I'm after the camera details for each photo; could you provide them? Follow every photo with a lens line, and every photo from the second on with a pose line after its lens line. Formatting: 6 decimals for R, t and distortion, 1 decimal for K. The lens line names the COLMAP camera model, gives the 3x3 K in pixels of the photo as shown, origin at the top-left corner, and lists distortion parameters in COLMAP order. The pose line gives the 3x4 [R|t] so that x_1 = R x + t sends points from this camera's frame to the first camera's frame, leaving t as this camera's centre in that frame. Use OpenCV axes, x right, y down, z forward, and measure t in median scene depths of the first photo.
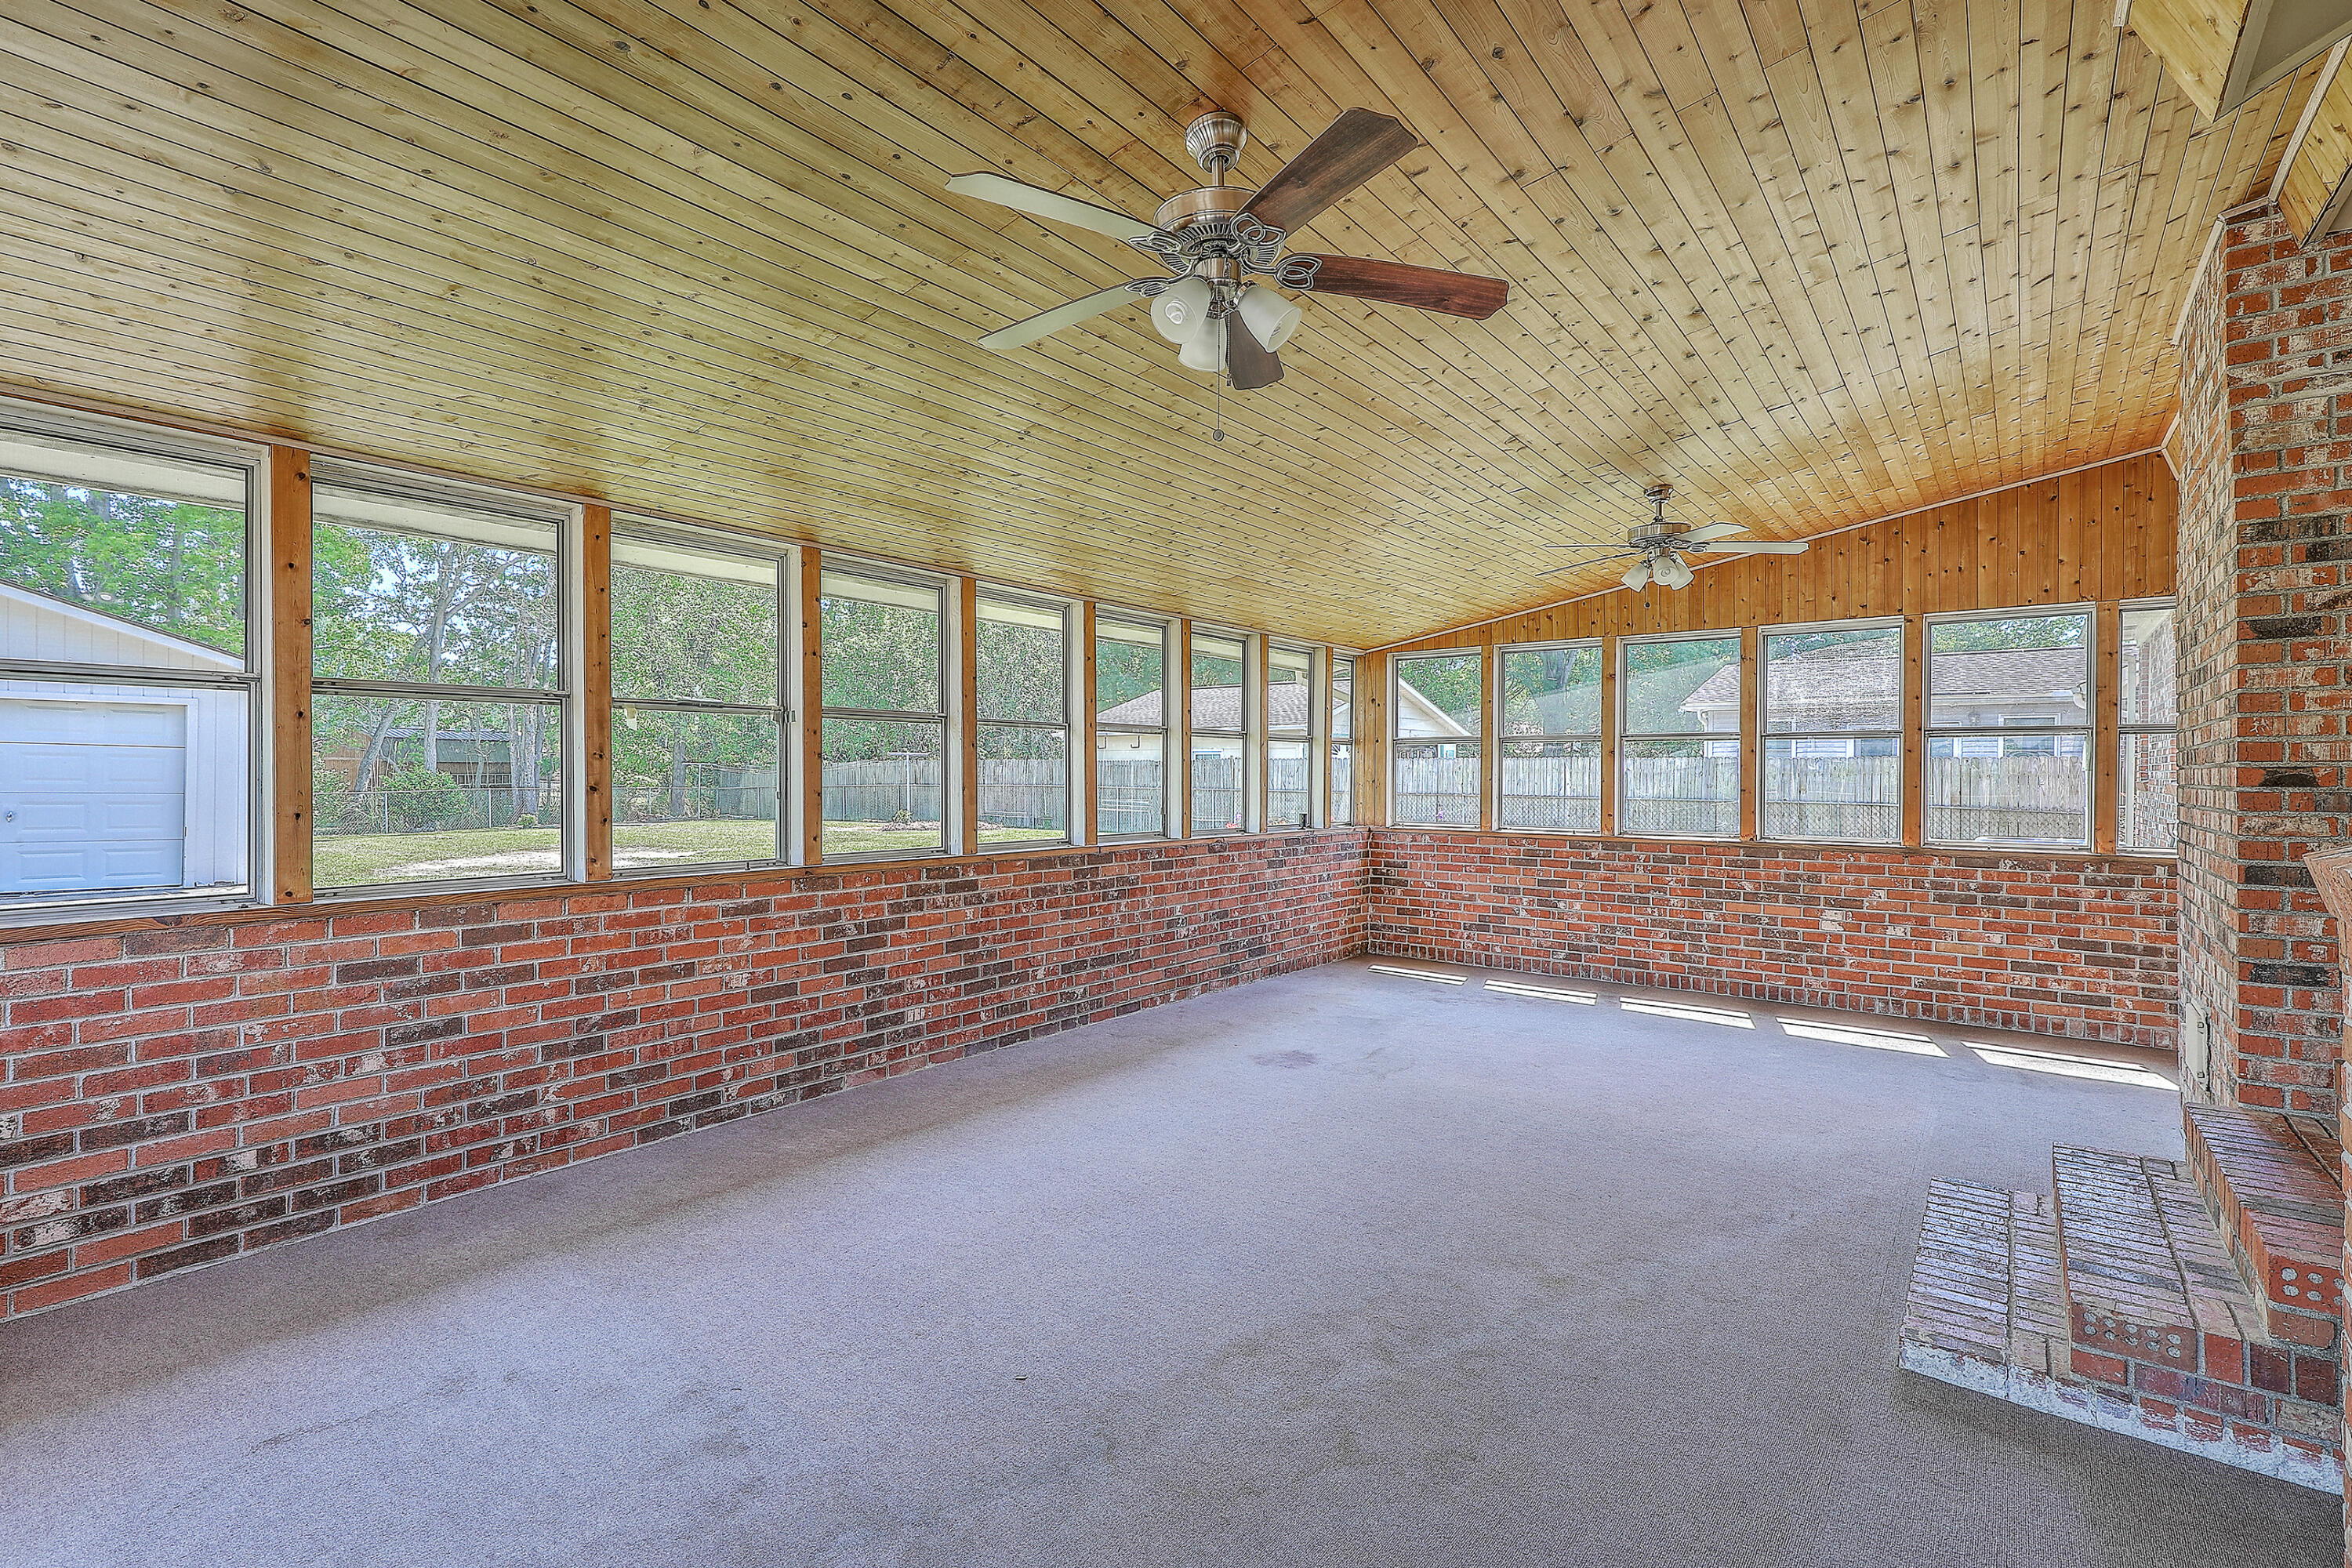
lens RADIAL K [[1058.1, 0, 1199.9], [0, 1058.1, 775.9], [0, 0, 1]] dist [0.001663, 0.000105]
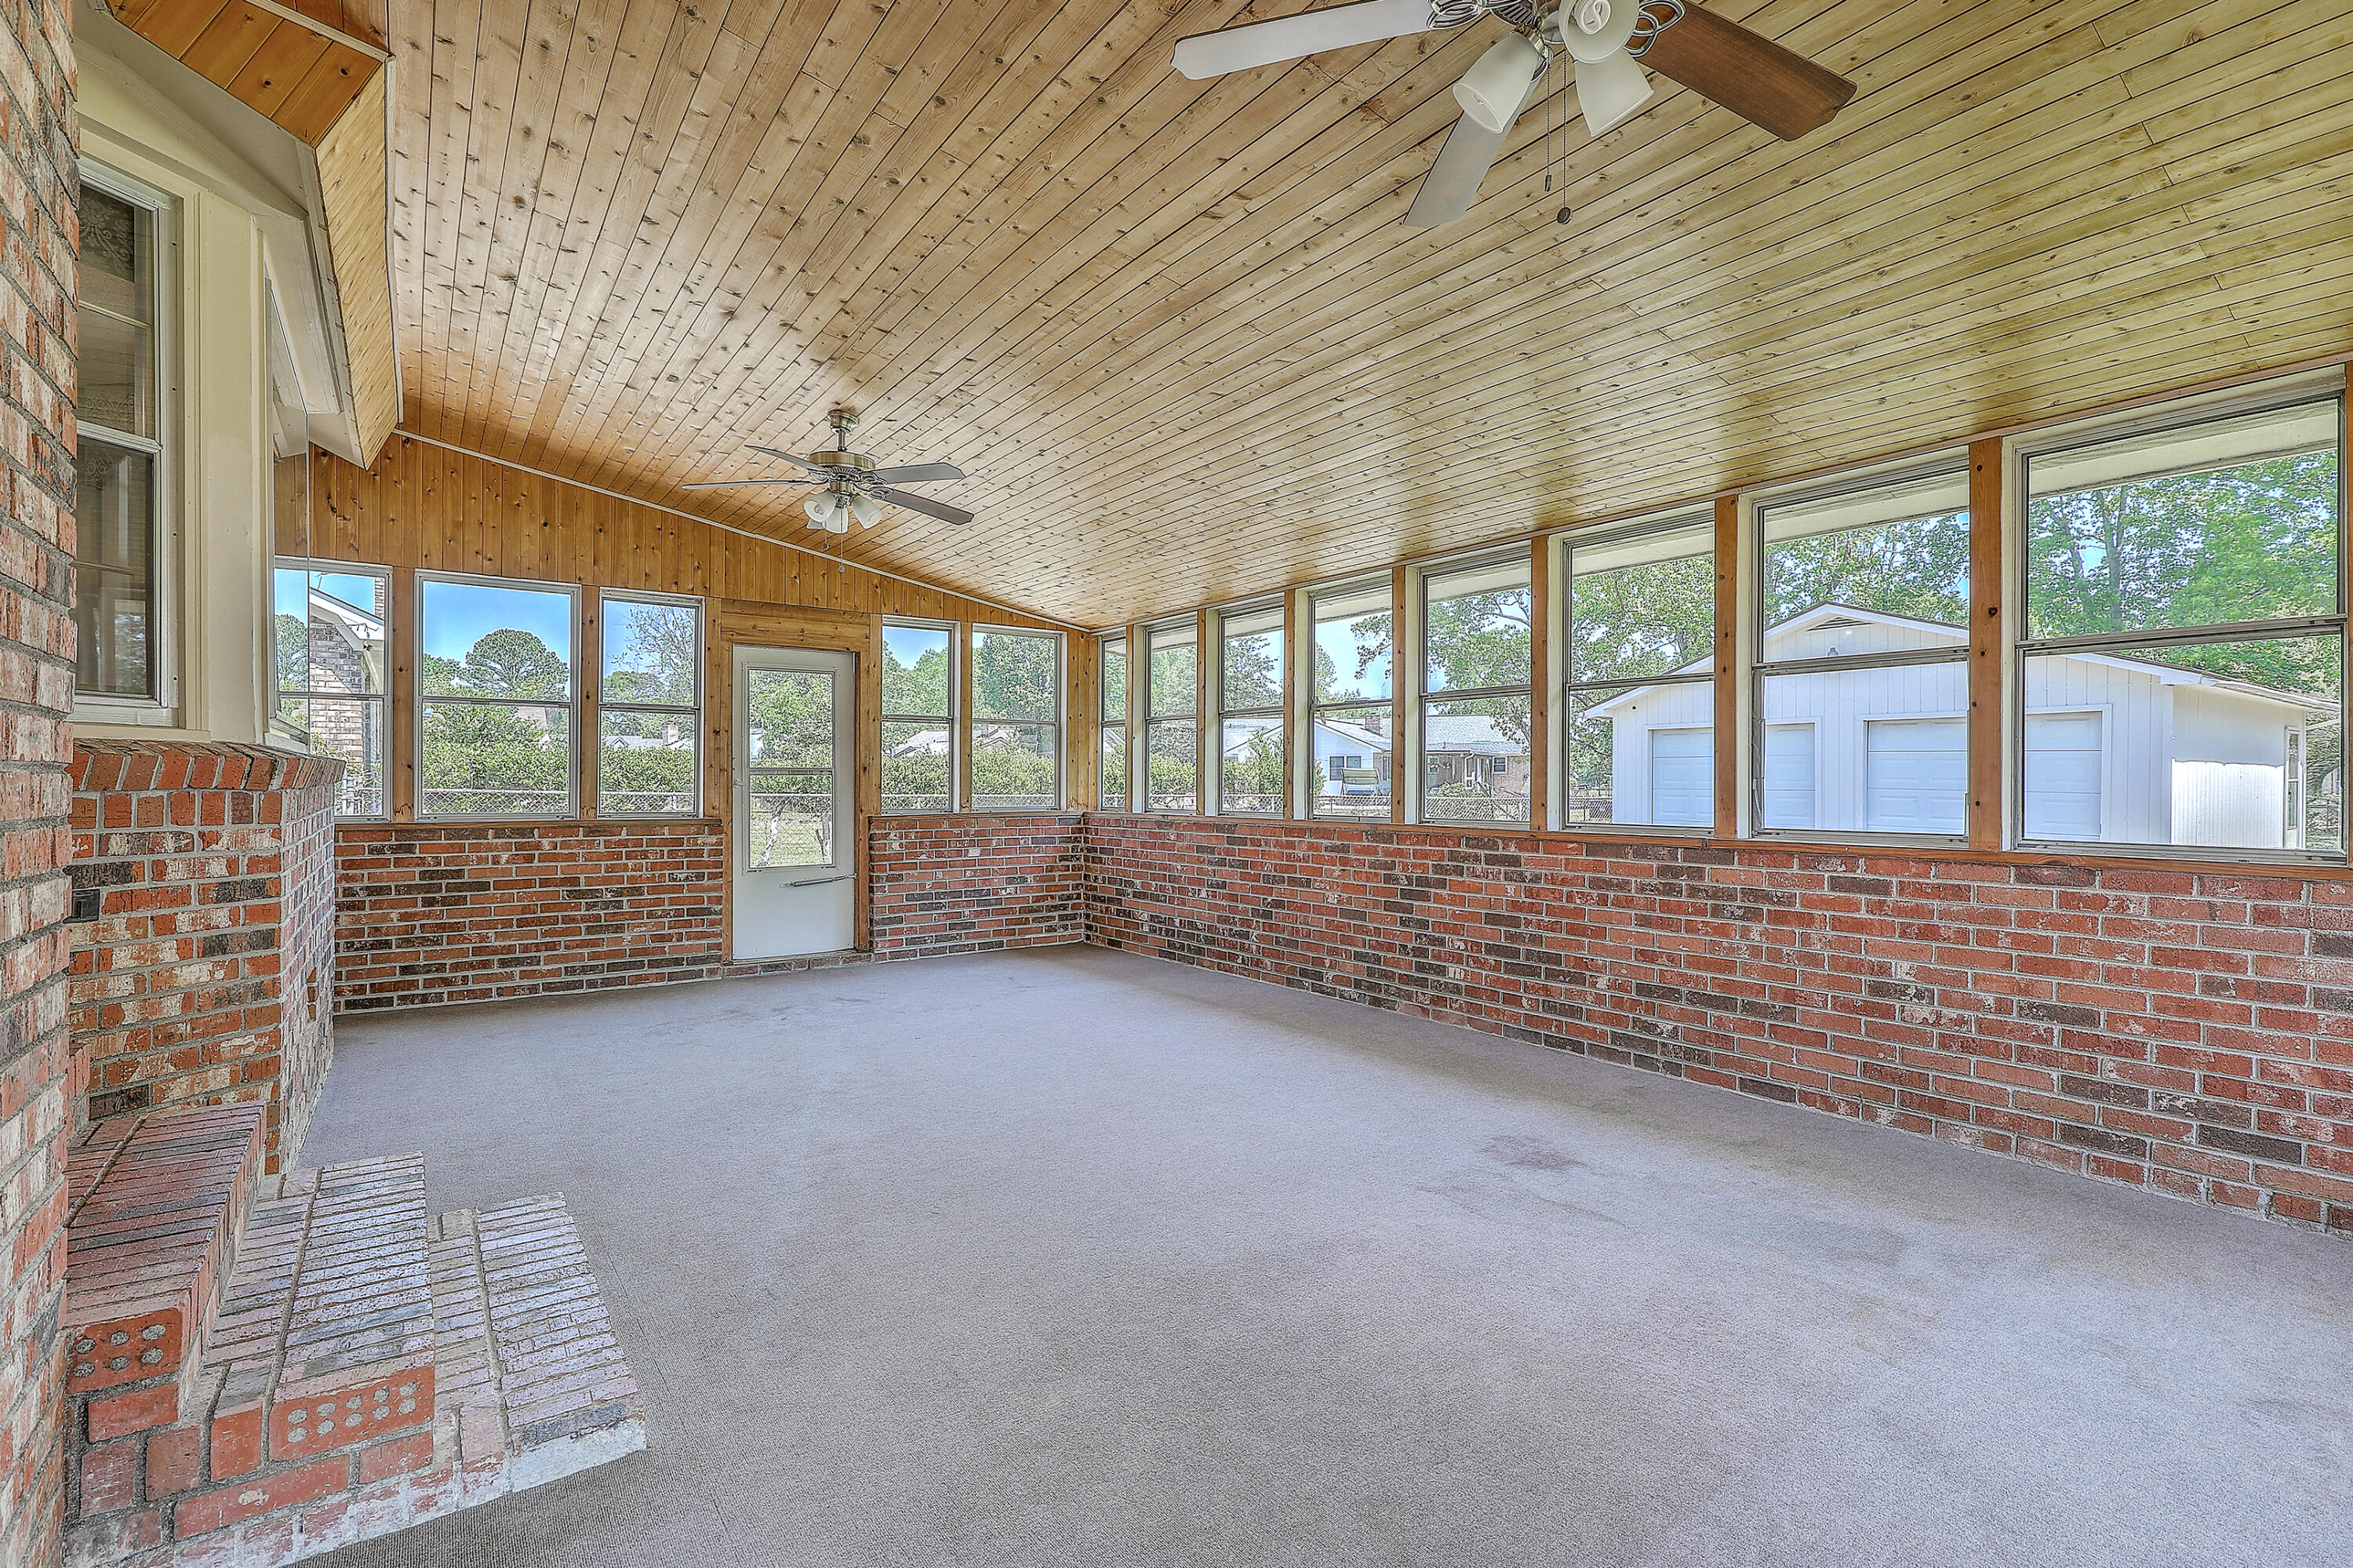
lens RADIAL K [[1043.6, 0, 1176.5], [0, 1043.6, 784.0], [0, 0, 1]] dist [0.000223, -0.000205]
pose [[-0.273862, -0.003758, -0.961762, 0.728120], [-0.005959, 0.999980, -0.002211, 0.035200], [0.961750, 0.005126, -0.273879, 0.903761]]
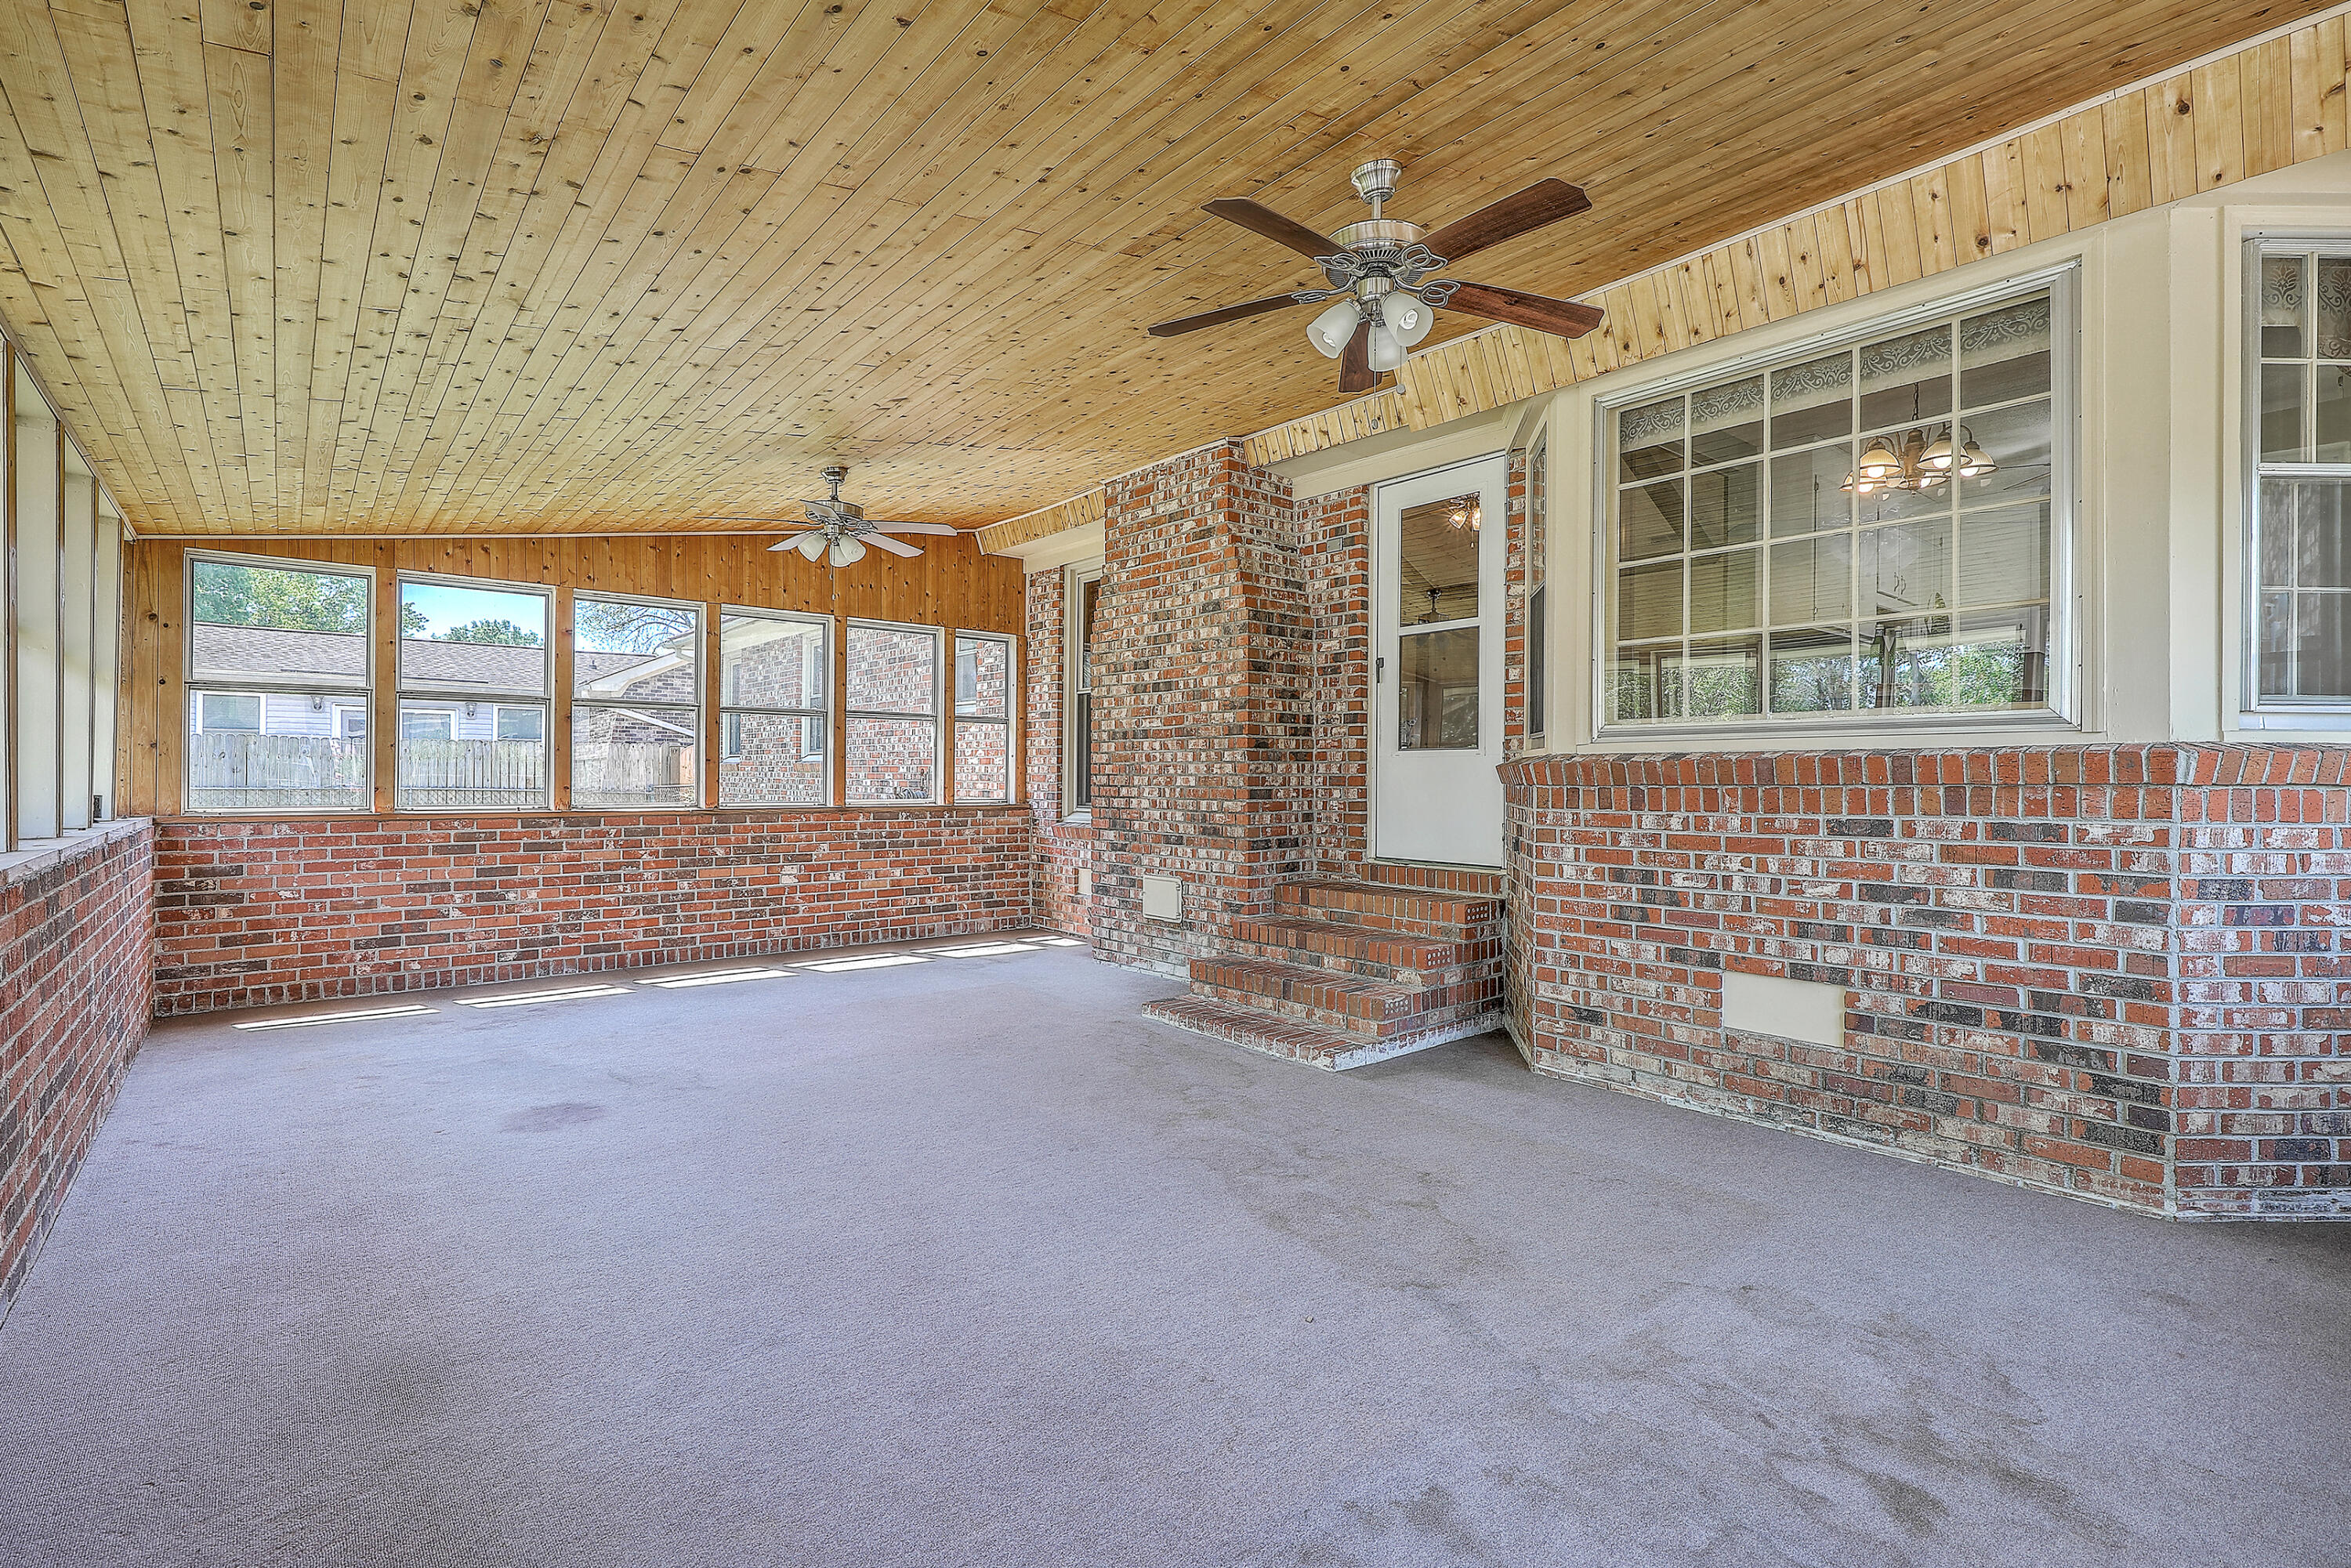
lens RADIAL K [[1057.6, 0, 1199.4], [0, 1057.6, 775.9], [0, 0, 1]] dist [0.001663, 0.000105]
pose [[0.203369, -0.002729, 0.979098, -0.498521], [-0.002471, 0.999991, 0.003300, 0.030368], [-0.979099, -0.003091, 0.203360, 0.397192]]
